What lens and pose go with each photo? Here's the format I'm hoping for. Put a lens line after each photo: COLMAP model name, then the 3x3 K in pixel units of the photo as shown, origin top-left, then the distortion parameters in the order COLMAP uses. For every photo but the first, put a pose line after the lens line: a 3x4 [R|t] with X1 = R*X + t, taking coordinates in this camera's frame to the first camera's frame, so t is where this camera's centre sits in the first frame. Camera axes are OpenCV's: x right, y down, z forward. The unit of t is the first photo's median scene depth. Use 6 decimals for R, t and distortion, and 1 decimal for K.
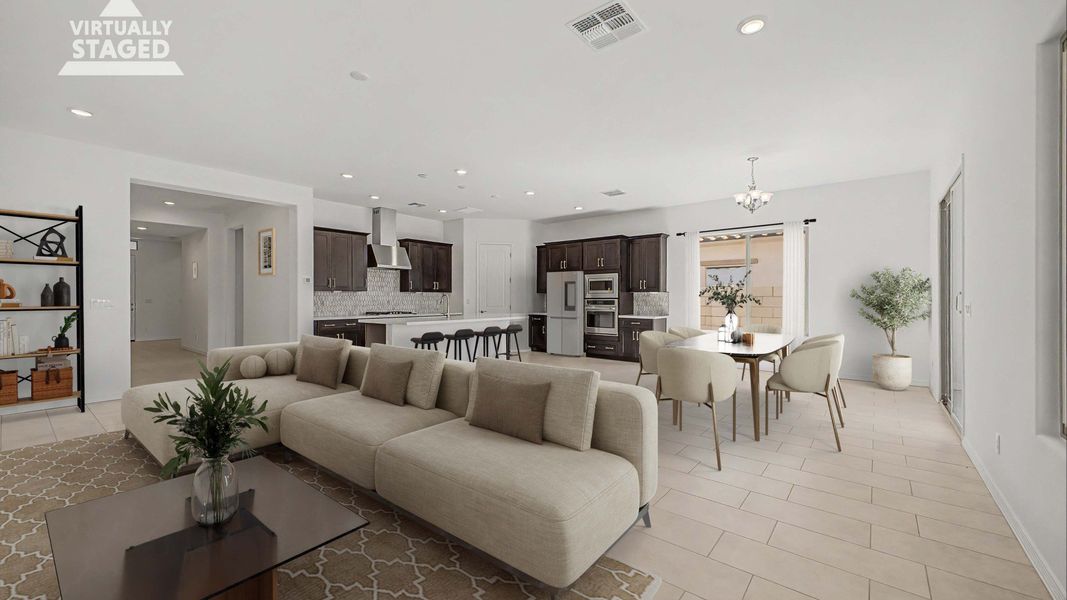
lens RADIAL K [[419.3, 0, 541.0], [0, 419.3, 298.0], [0, 0, 1]] dist [0.001334, 0.000094]
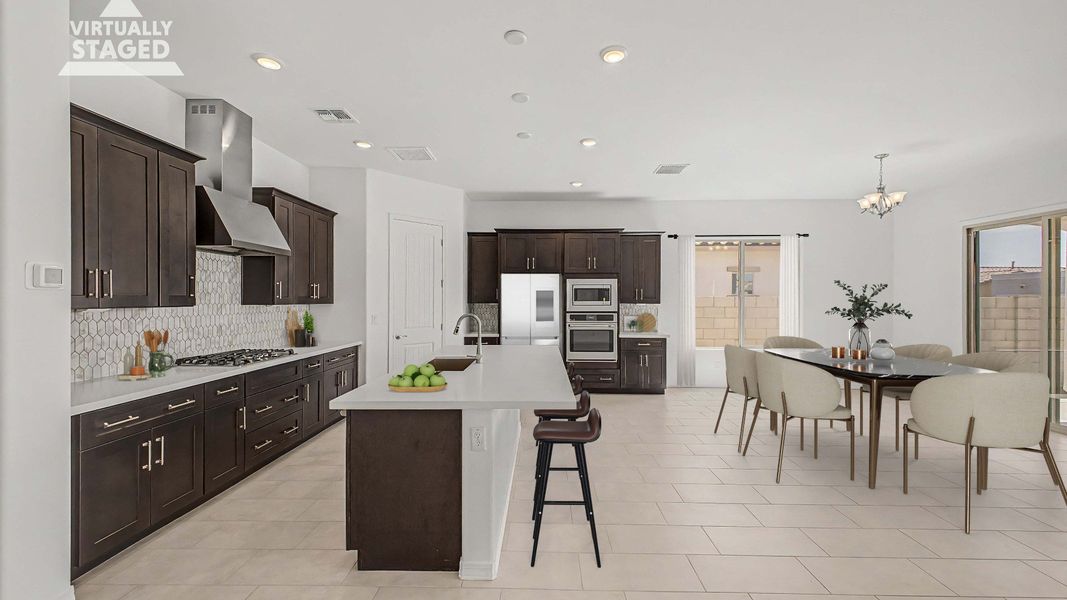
lens RADIAL K [[420.4, 0, 541.0], [0, 420.4, 298.6], [0, 0, 1]] dist [0.003650, -0.000103]
pose [[0.789416, 0.001073, 0.613858, -0.387031], [-0.000984, 0.999999, -0.000482, -0.022550], [-0.613858, -0.000224, 0.789417, 0.481669]]
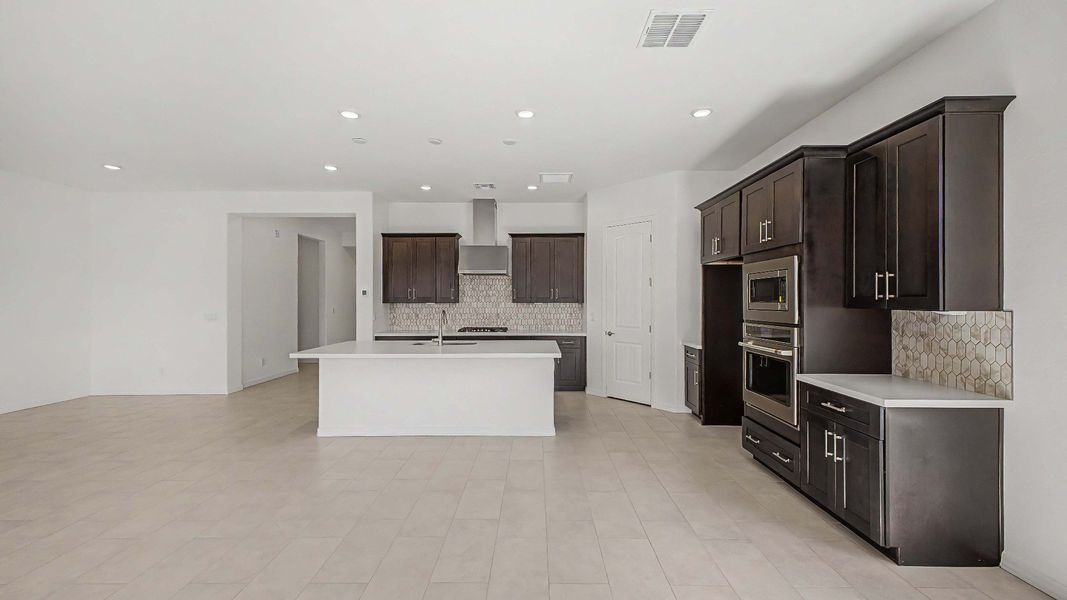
lens RADIAL K [[413.6, 0, 533.5], [0, 413.6, 300.0], [0, 0, 1]] dist [0.001953, 0.000071]
pose [[0.614977, 0.001396, -0.788544, 0.321473], [-0.001729, 0.999998, 0.000422, -0.020849], [0.788543, 0.001104, 0.614979, 0.594297]]
